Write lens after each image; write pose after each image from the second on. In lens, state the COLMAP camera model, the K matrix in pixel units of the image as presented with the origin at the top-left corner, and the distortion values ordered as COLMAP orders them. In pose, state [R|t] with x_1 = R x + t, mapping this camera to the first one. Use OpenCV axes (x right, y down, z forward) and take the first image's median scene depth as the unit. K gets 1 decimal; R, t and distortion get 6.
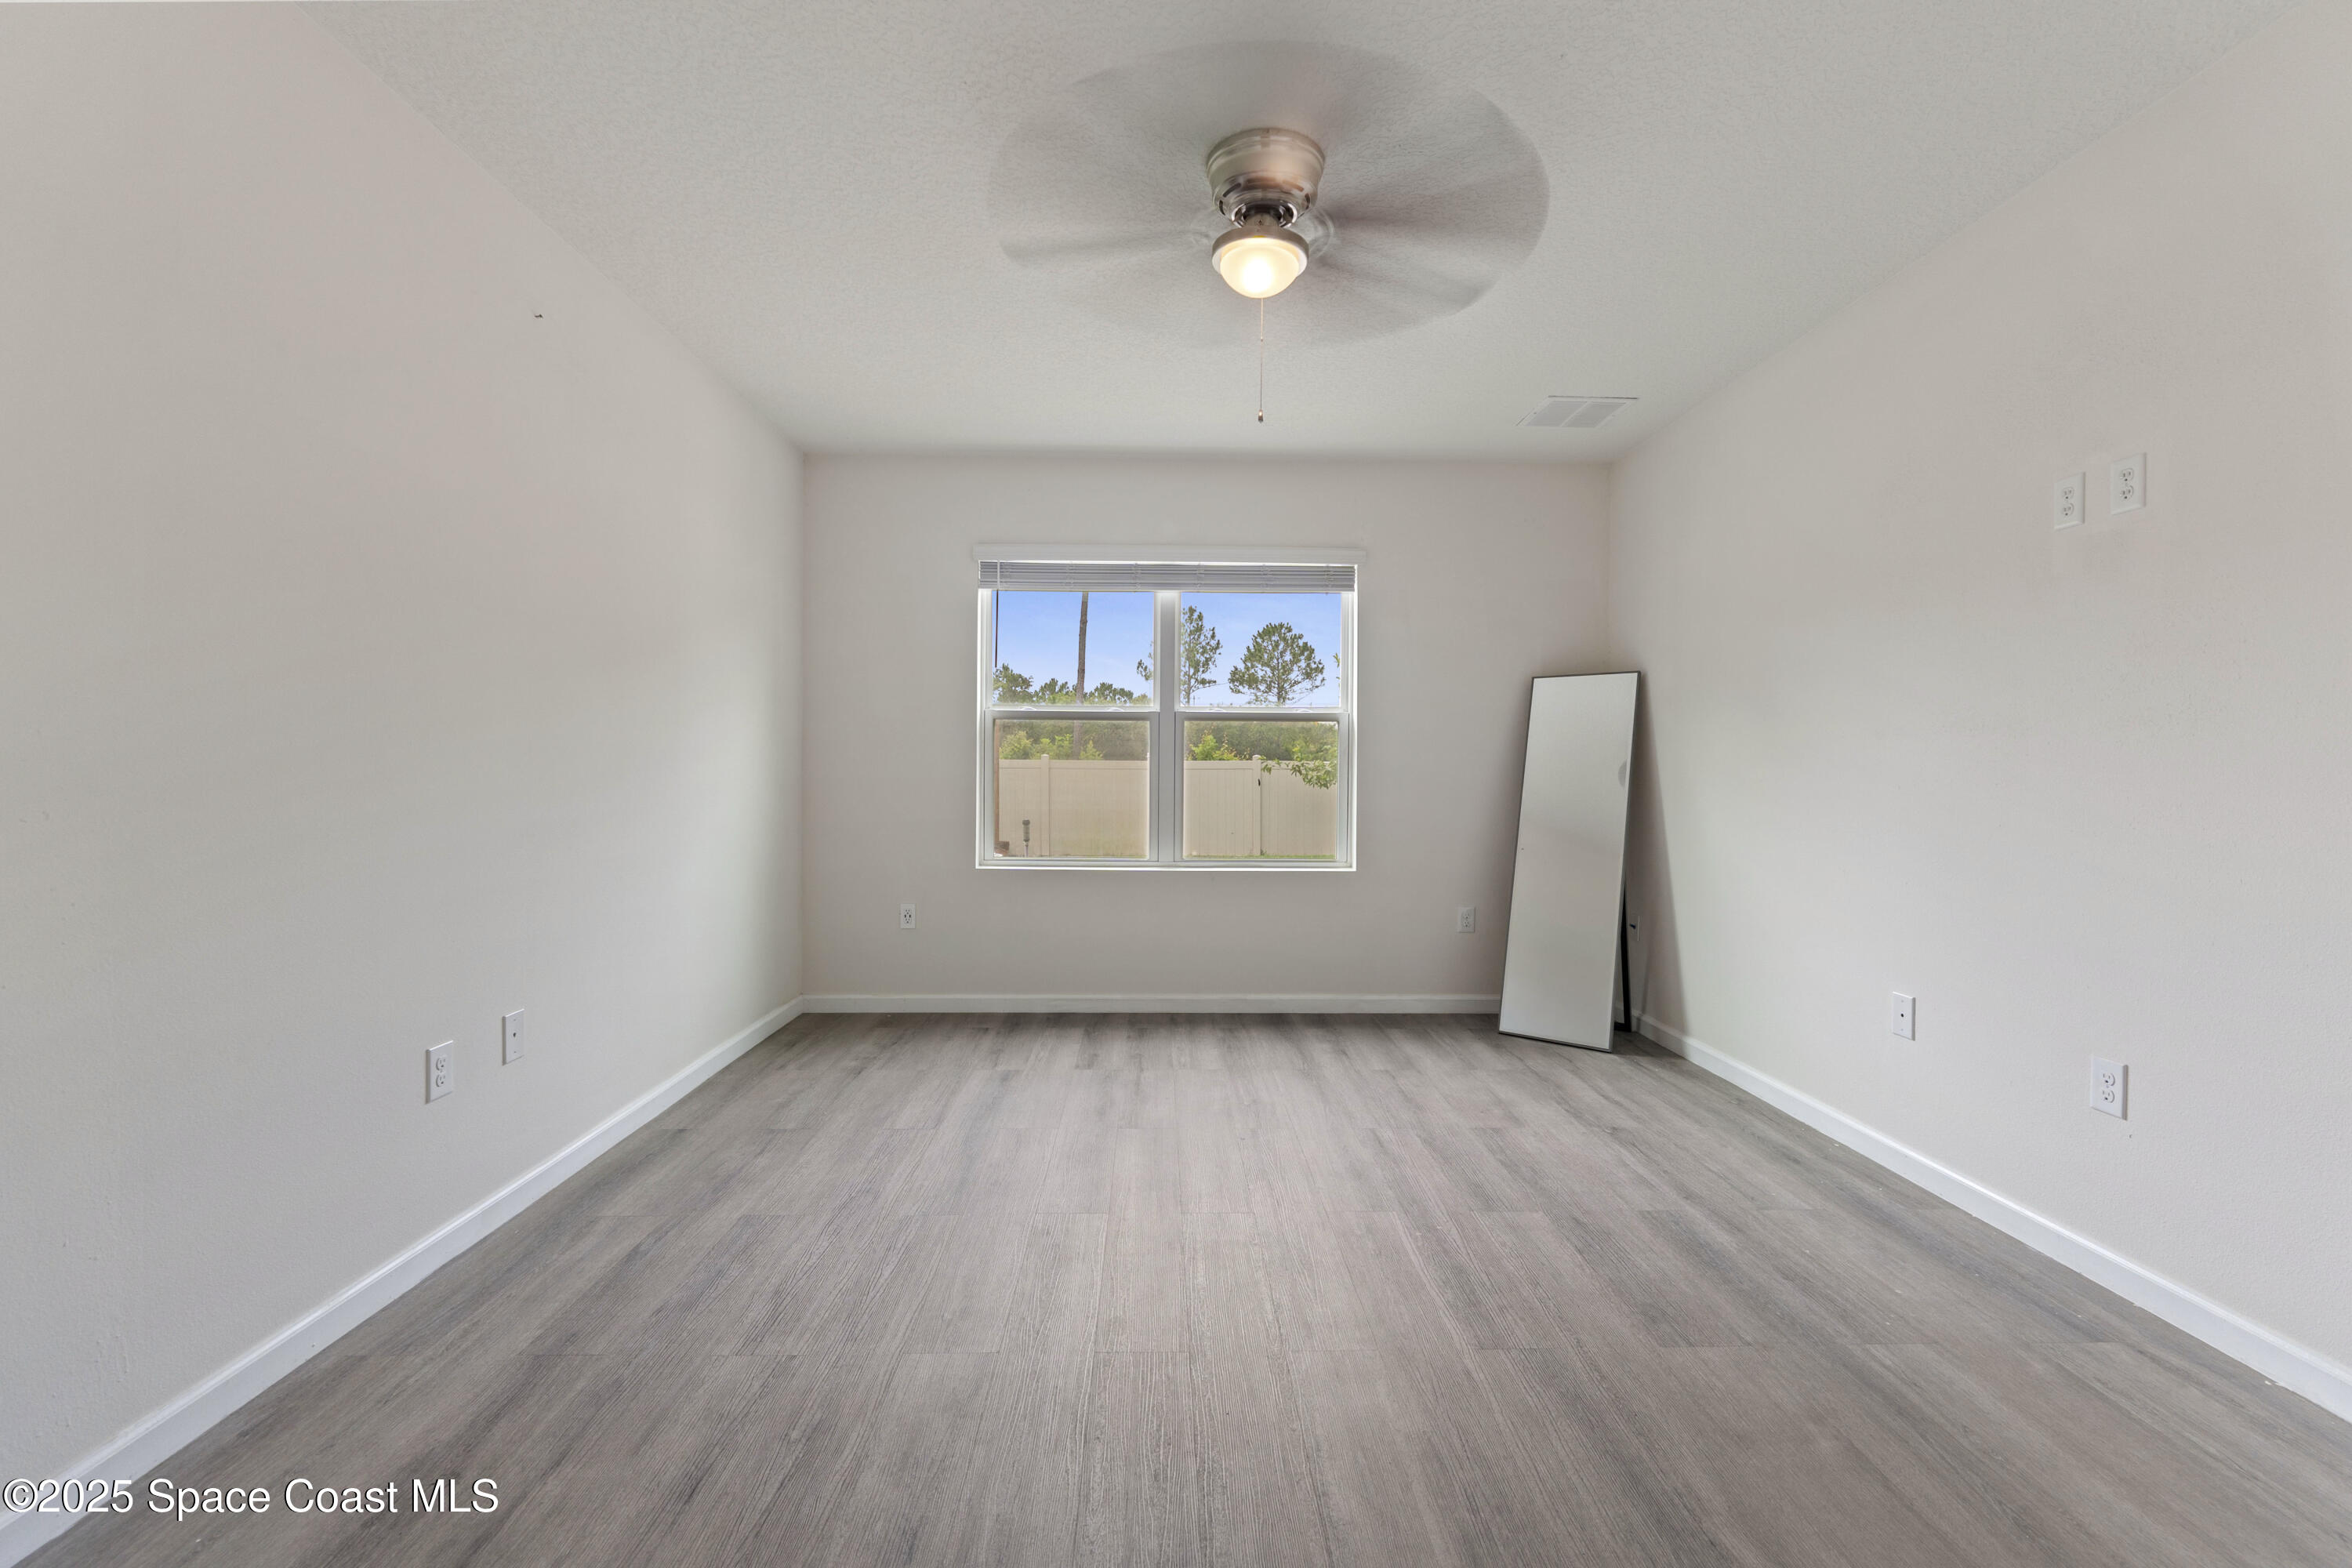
lens RADIAL K [[1002.2, 0, 1142.2], [0, 1002.2, 760.8], [0, 0, 1]] dist [-0.014268, -0.000047]
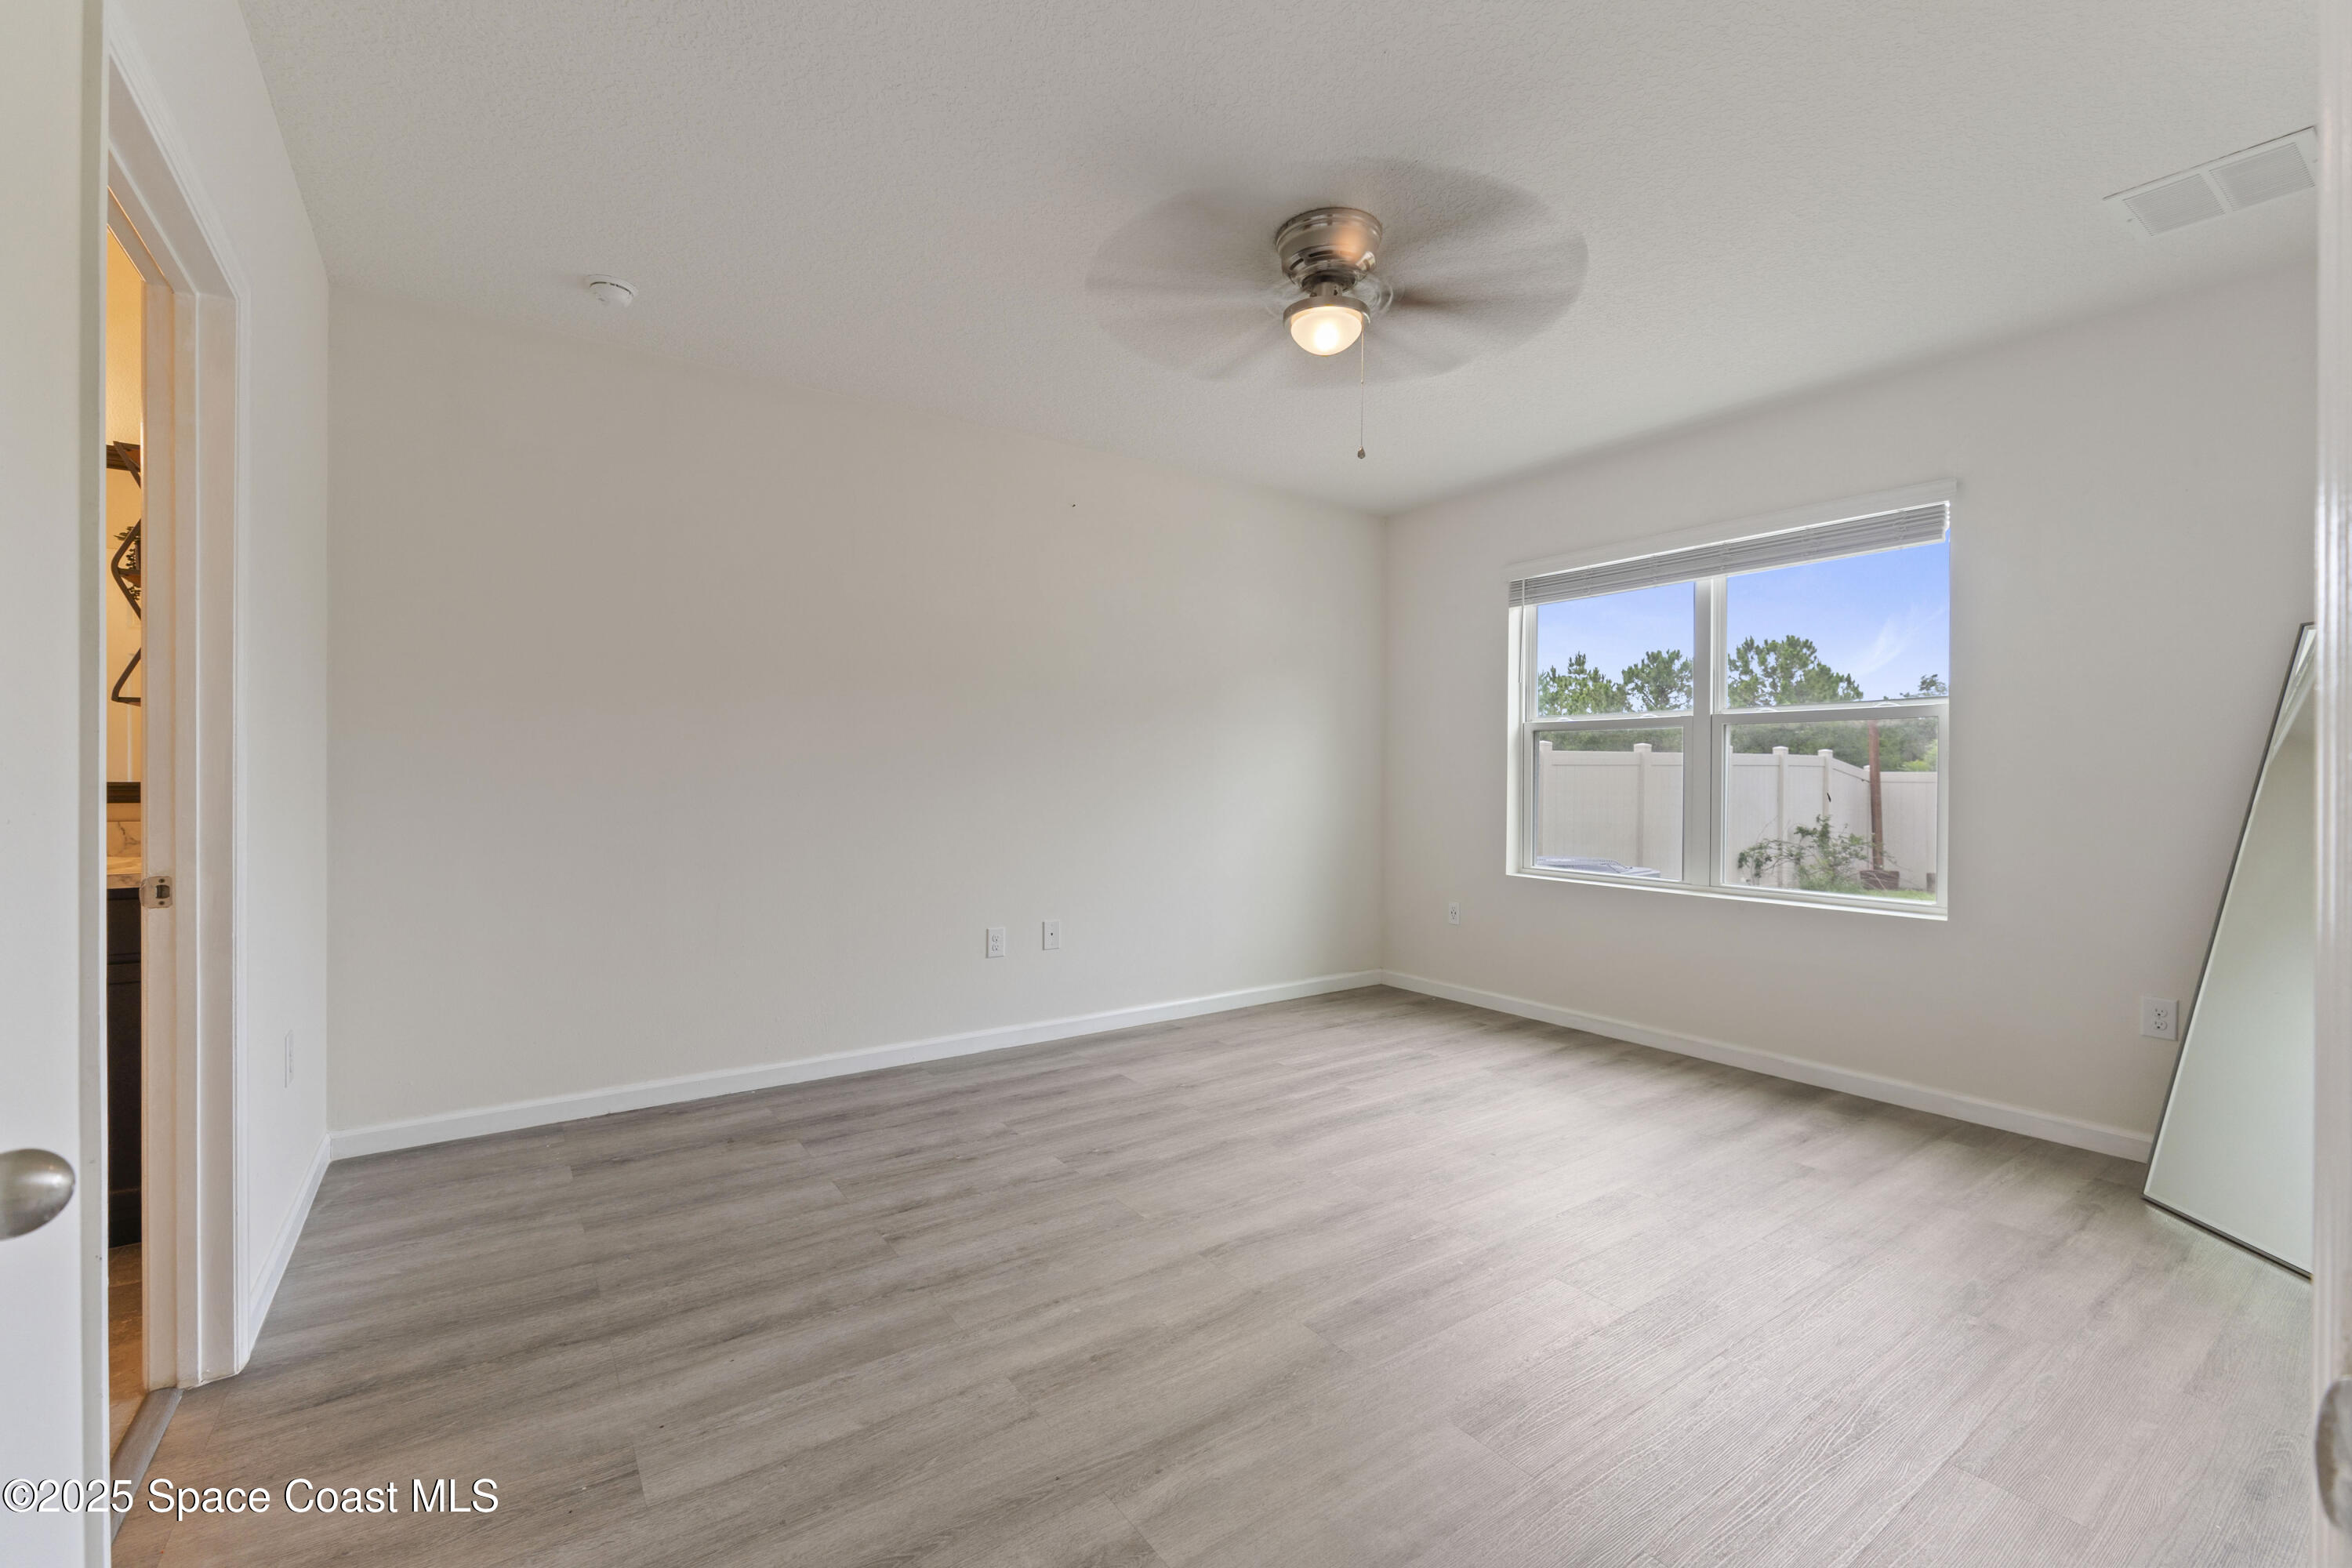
lens RADIAL K [[986.6, 0, 1174.2], [0, 986.6, 776.5], [0, 0, 1]] dist [-0.004875, -0.000218]
pose [[0.558747, -0.001757, -0.829337, 0.532581], [0.000009, 0.999998, -0.002113, 0.006879], [0.829338, 0.001173, 0.558745, 0.144463]]
